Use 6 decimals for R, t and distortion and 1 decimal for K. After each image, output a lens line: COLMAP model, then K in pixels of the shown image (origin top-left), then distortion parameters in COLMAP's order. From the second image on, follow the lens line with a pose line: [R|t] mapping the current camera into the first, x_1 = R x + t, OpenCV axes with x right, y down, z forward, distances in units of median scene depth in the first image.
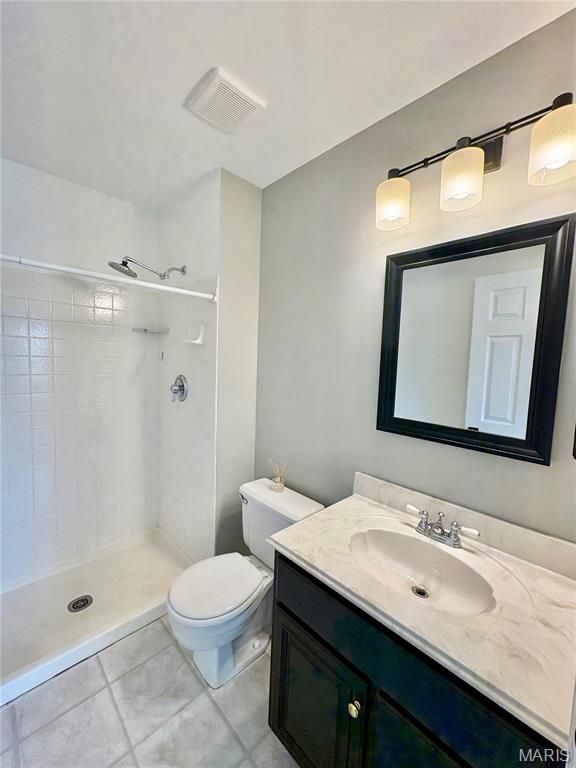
lens RADIAL K [[305.1, 0, 288.1], [0, 305.1, 380.4], [0, 0, 1]] dist [-0.003420, 0.000691]
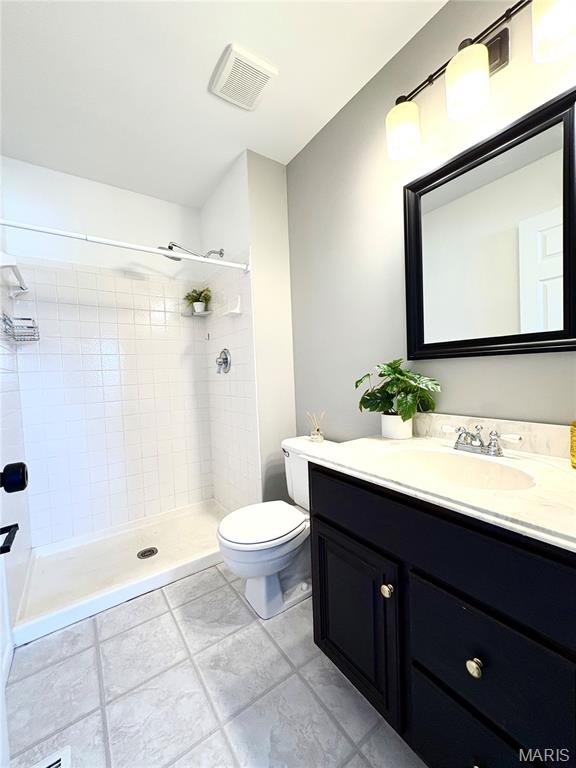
lens RADIAL K [[305.1, 0, 288.0], [0, 305.1, 382.9], [0, 0, 1]] dist [-0.003420, 0.000691]
pose [[0.984182, -0.067434, -0.163824, 0.063910], [0.061042, 0.997176, -0.043747, 0.255507], [0.166311, 0.033055, 0.985519, -0.044257]]
